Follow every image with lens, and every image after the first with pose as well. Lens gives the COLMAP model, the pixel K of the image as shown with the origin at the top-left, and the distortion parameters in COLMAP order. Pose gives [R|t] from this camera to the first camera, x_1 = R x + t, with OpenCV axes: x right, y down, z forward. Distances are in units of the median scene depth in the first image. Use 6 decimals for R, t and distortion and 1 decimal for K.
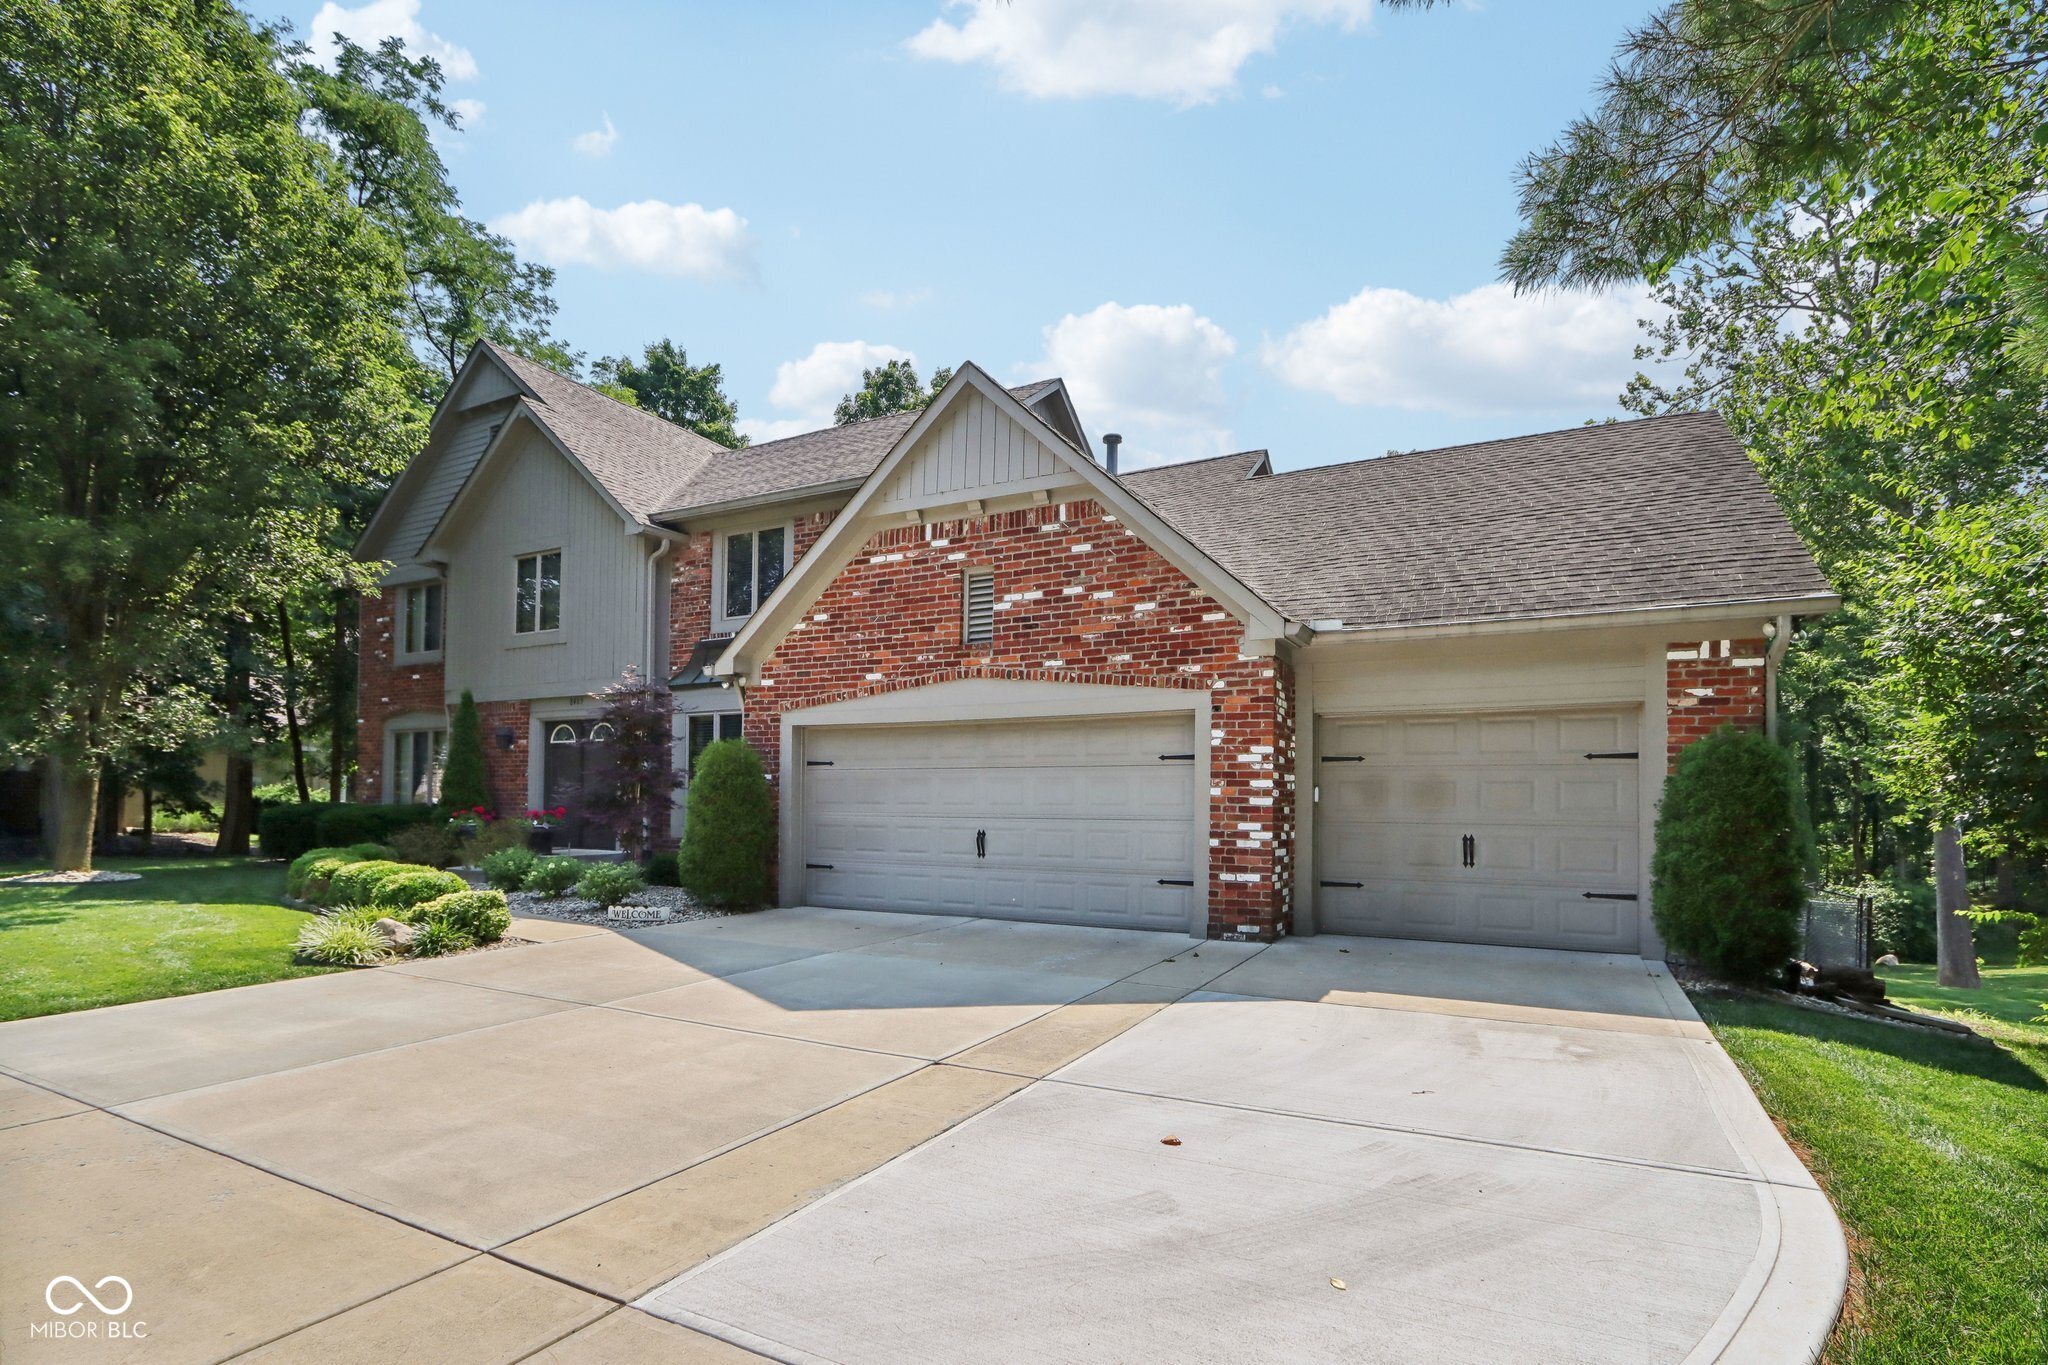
lens RADIAL K [[953.6, 0, 1029.5], [0, 953.6, 797.2], [0, 0, 1]] dist [-0.014521, 0.000010]
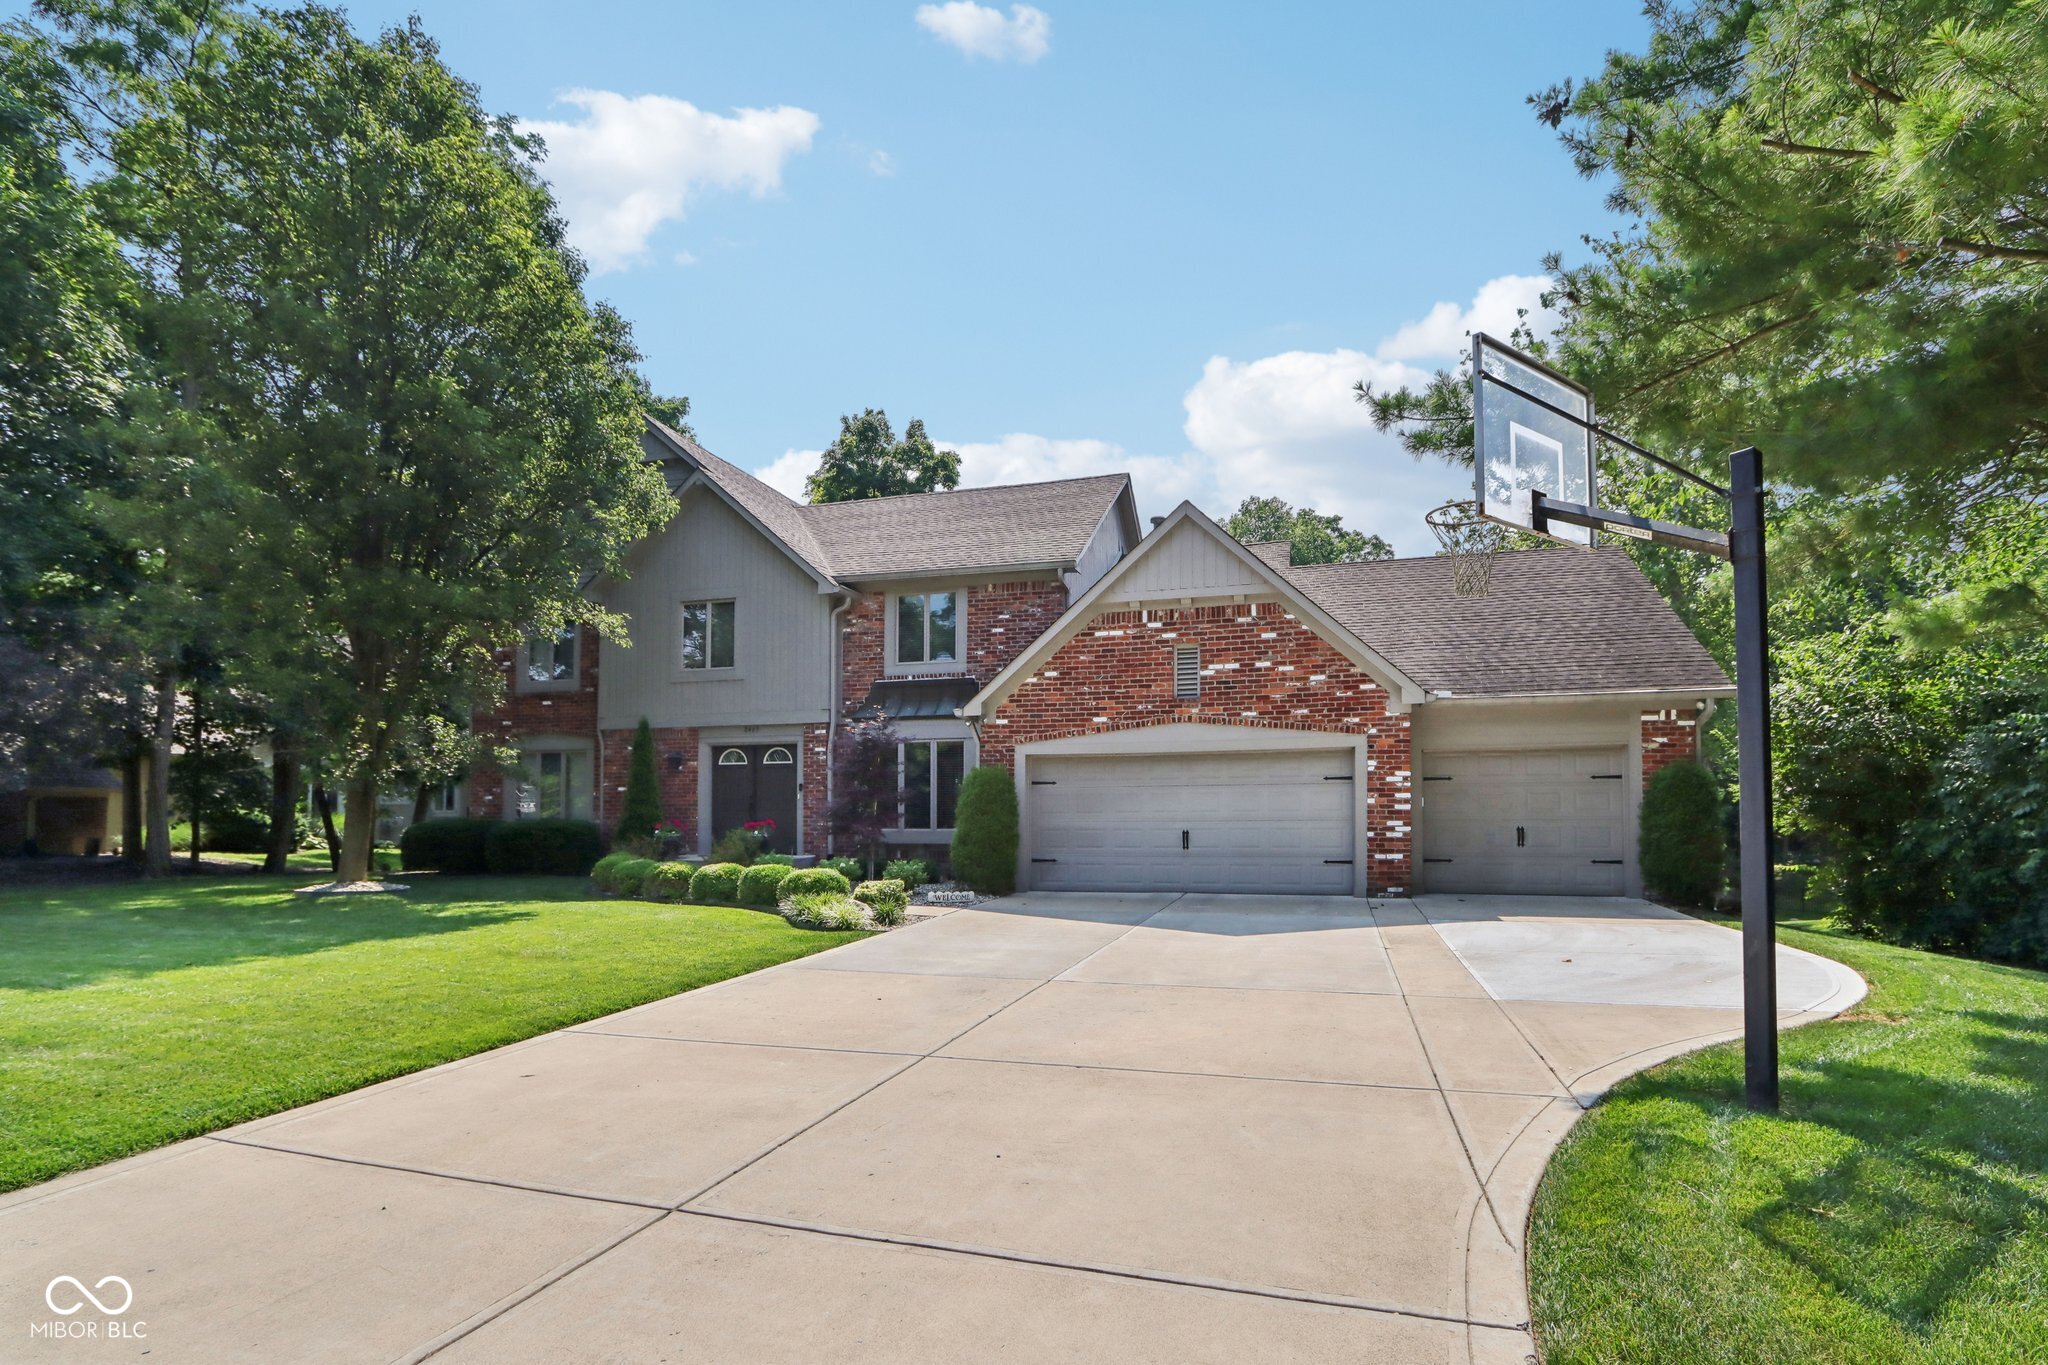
lens RADIAL K [[972.2, 0, 1019.4], [0, 972.2, 809.9], [0, 0, 1]] dist [-0.002957, -0.000198]
pose [[0.977741, -0.012621, 0.209437, -0.621170], [0.011953, 0.999919, 0.004456, -0.004736], [-0.209476, -0.001854, 0.977812, -0.370420]]
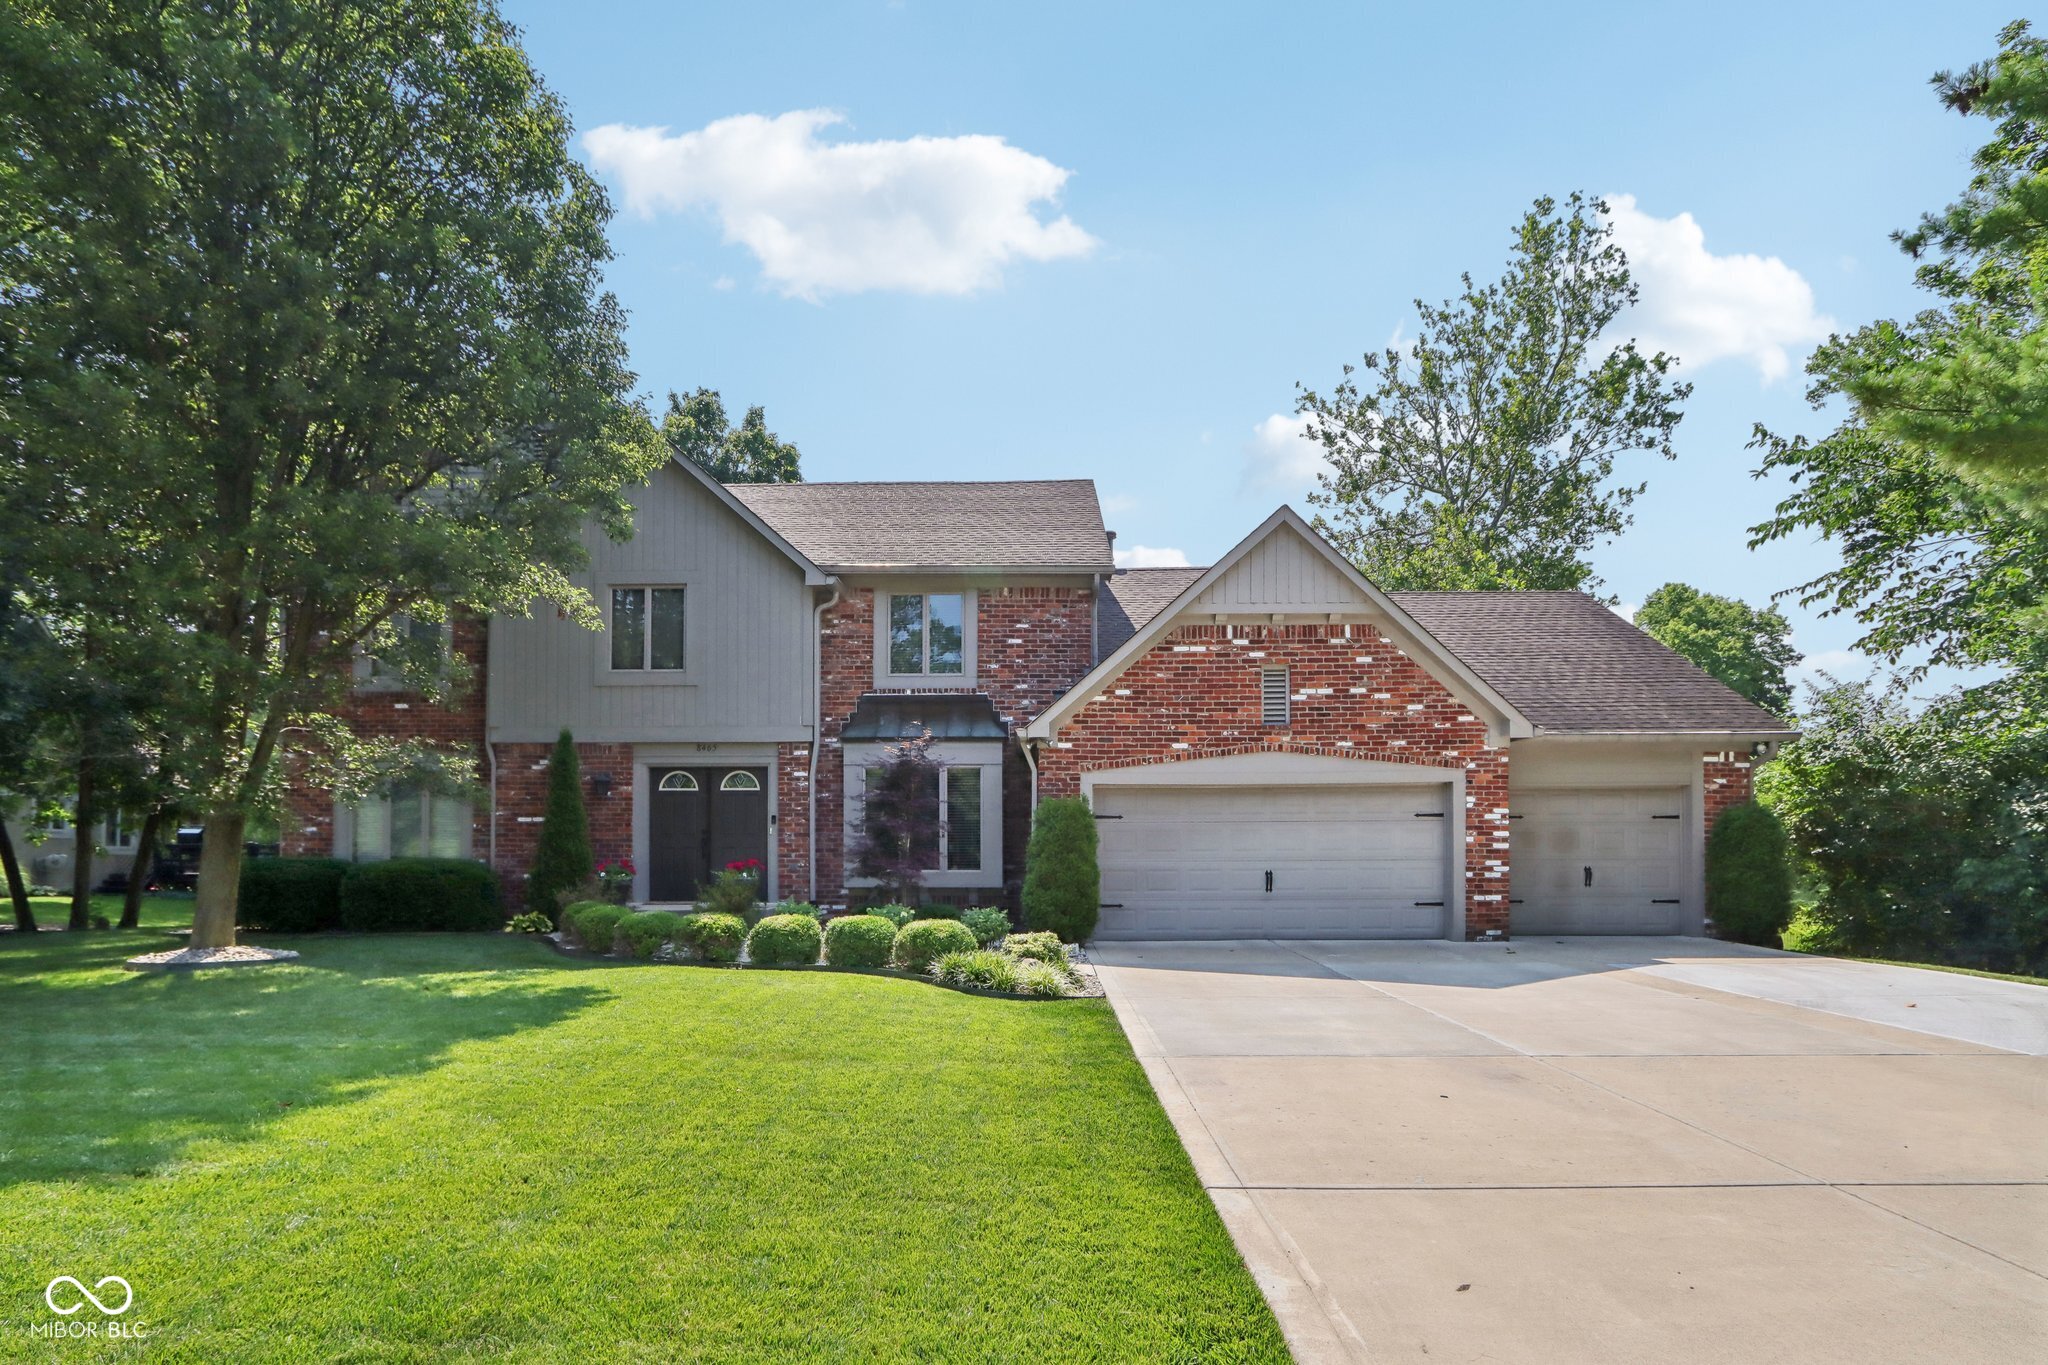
lens RADIAL K [[1000.5, 0, 947.8], [0, 1000.5, 847.4], [0, 0, 1]] dist [-0.006703, -0.000381]
pose [[0.895008, -0.008265, 0.445973, -1.082256], [0.007555, 0.999966, 0.003372, -0.004403], [-0.445986, 0.000352, 0.895040, -0.004253]]
